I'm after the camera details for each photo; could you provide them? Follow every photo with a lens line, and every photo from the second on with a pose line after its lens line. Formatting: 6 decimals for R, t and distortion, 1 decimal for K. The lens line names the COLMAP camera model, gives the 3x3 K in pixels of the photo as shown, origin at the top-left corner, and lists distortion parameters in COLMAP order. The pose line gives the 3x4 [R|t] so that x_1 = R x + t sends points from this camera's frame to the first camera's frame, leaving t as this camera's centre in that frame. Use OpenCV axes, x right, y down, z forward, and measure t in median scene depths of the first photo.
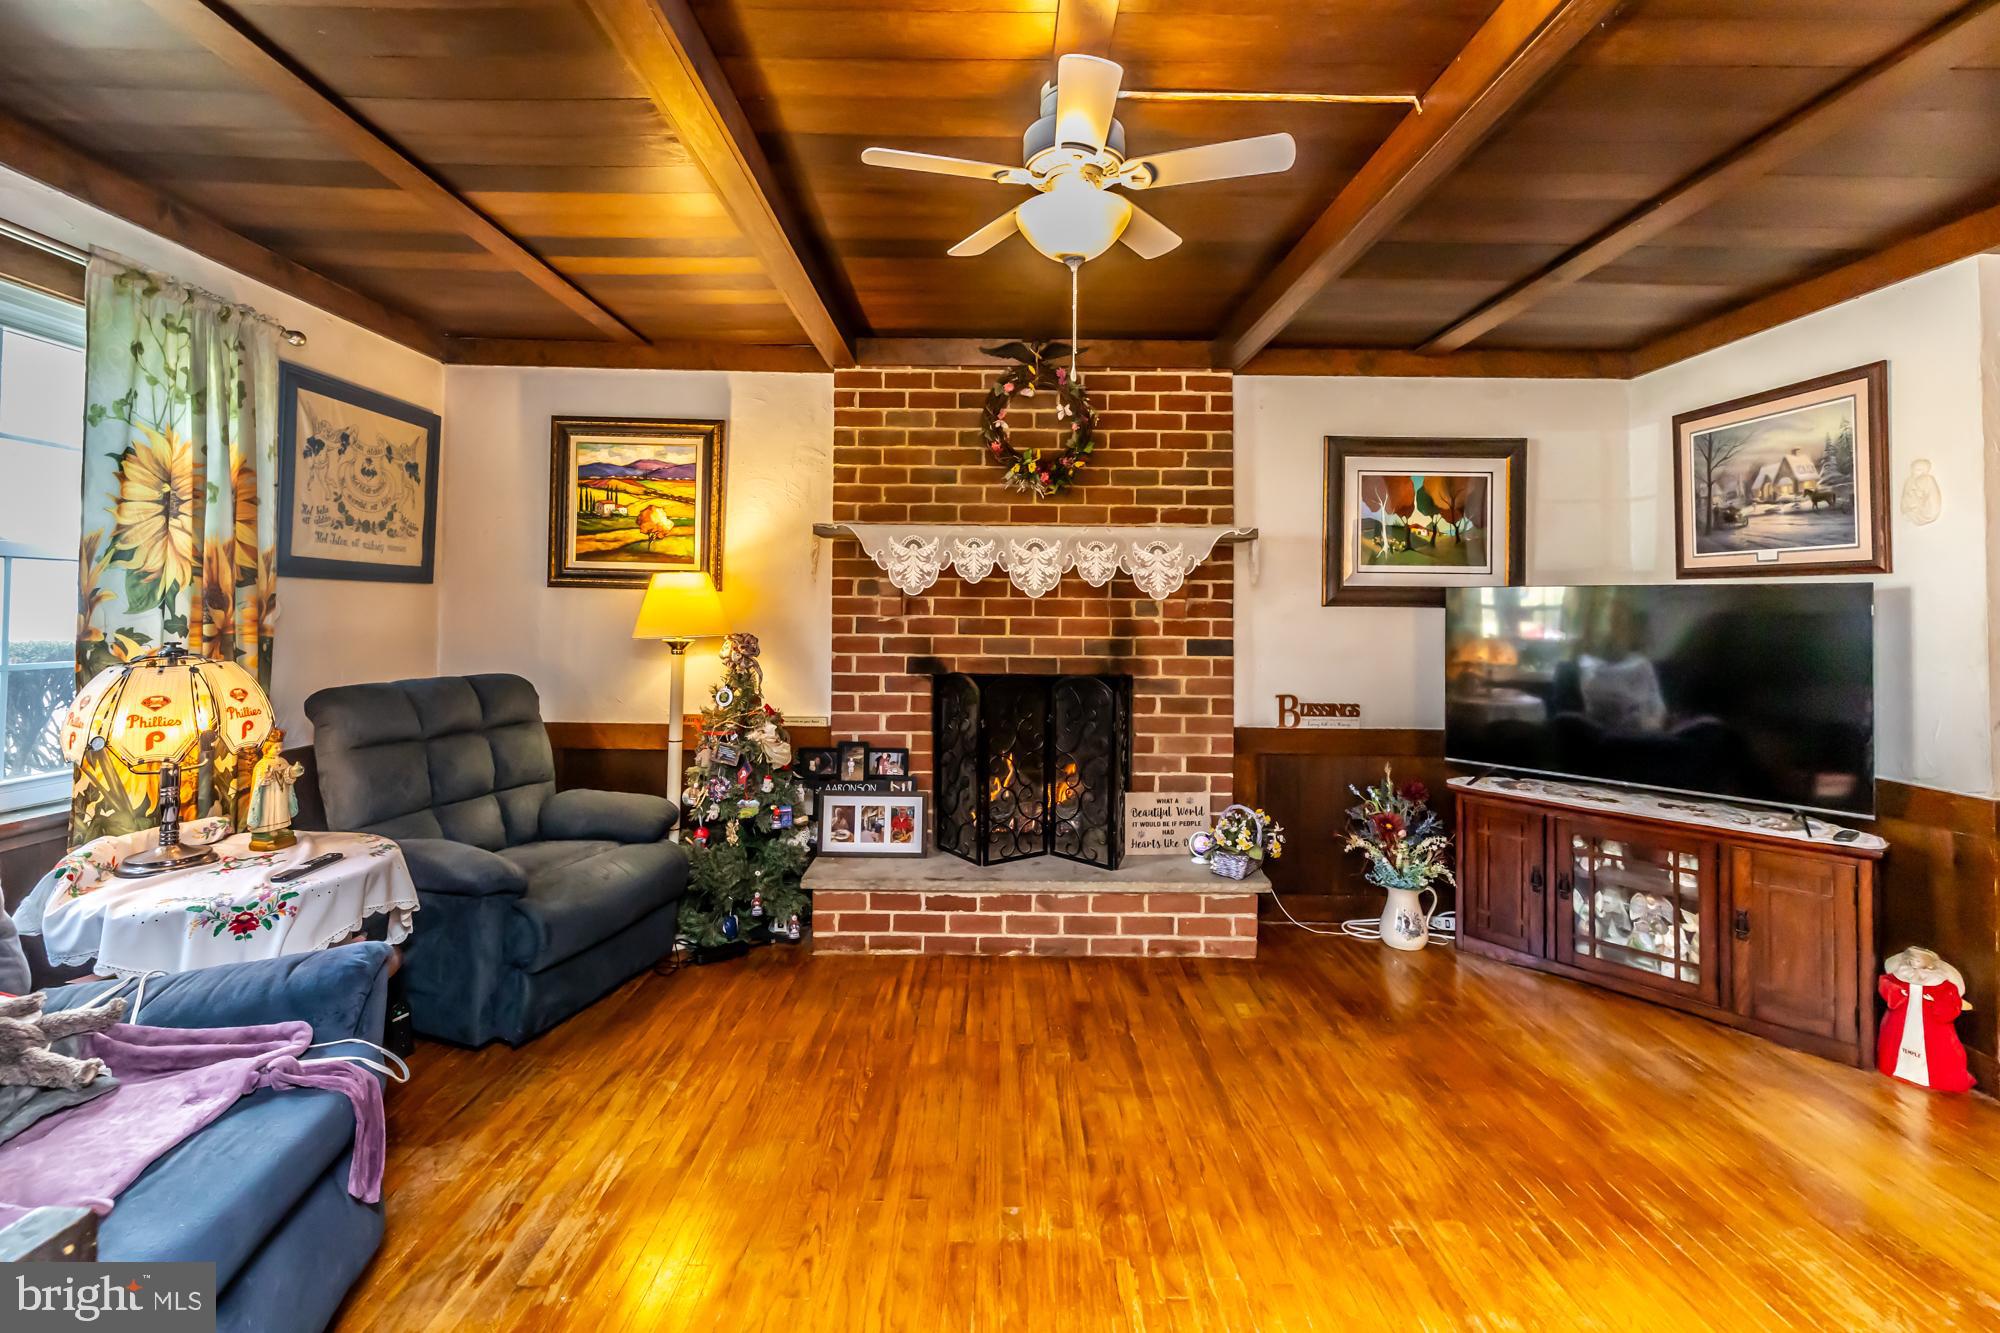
lens RADIAL K [[887.6, 0, 1003.3], [0, 887.6, 578.2], [0, 0, 1]] dist [0.001478, -0.000144]
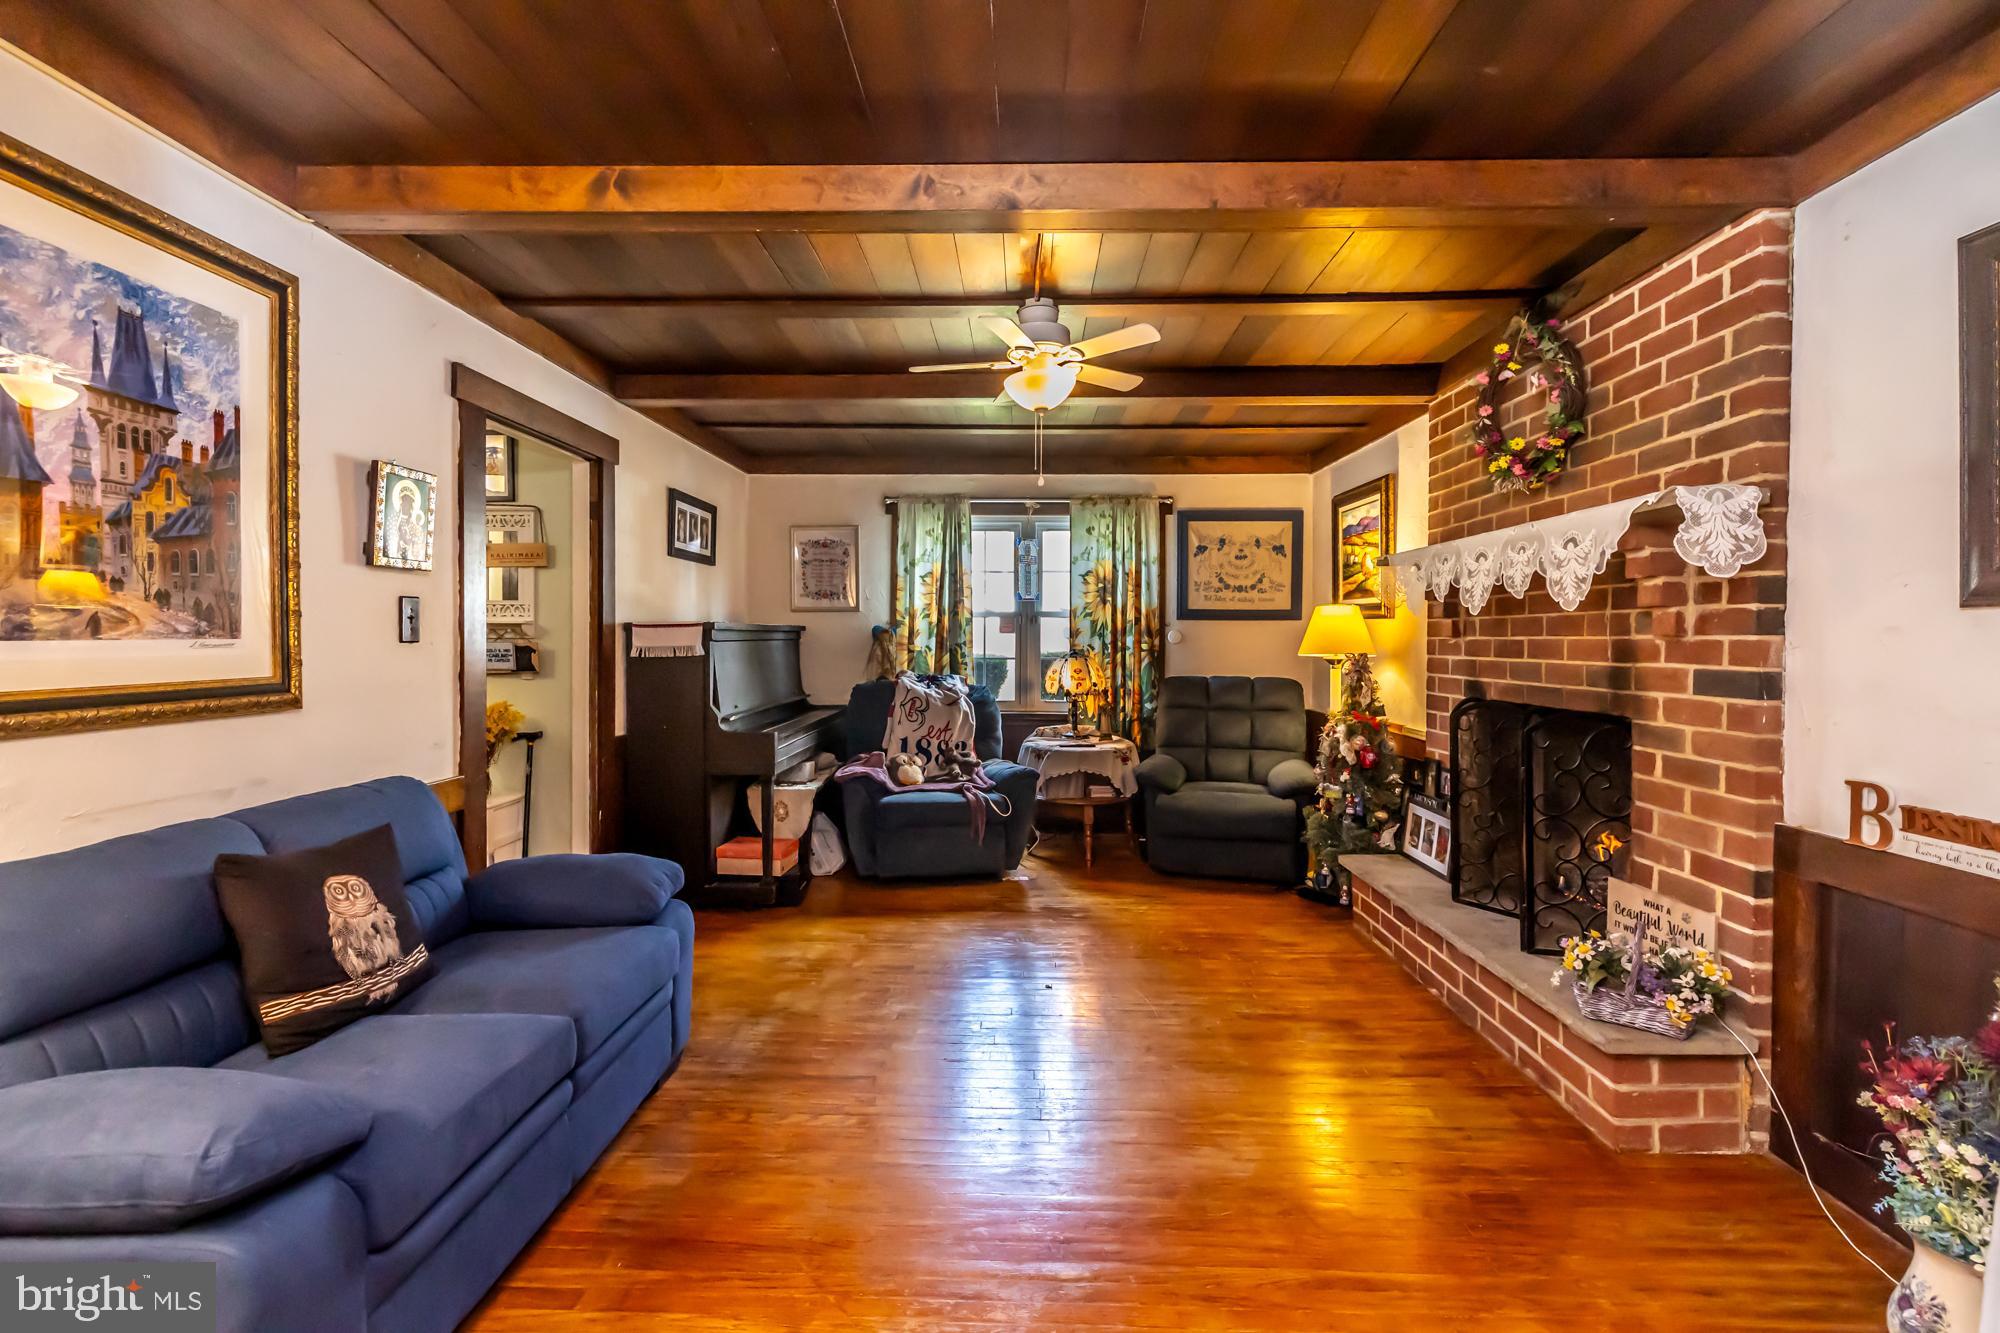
lens RADIAL K [[844.5, 0, 996.6], [0, 844.5, 627.1], [0, 0, 1]] dist [-0.000925, -0.000142]
pose [[-0.039530, -0.023393, -0.998944, 0.844508], [0.035966, 0.999045, -0.024819, 0.035736], [0.998571, -0.036910, -0.038651, 0.526083]]
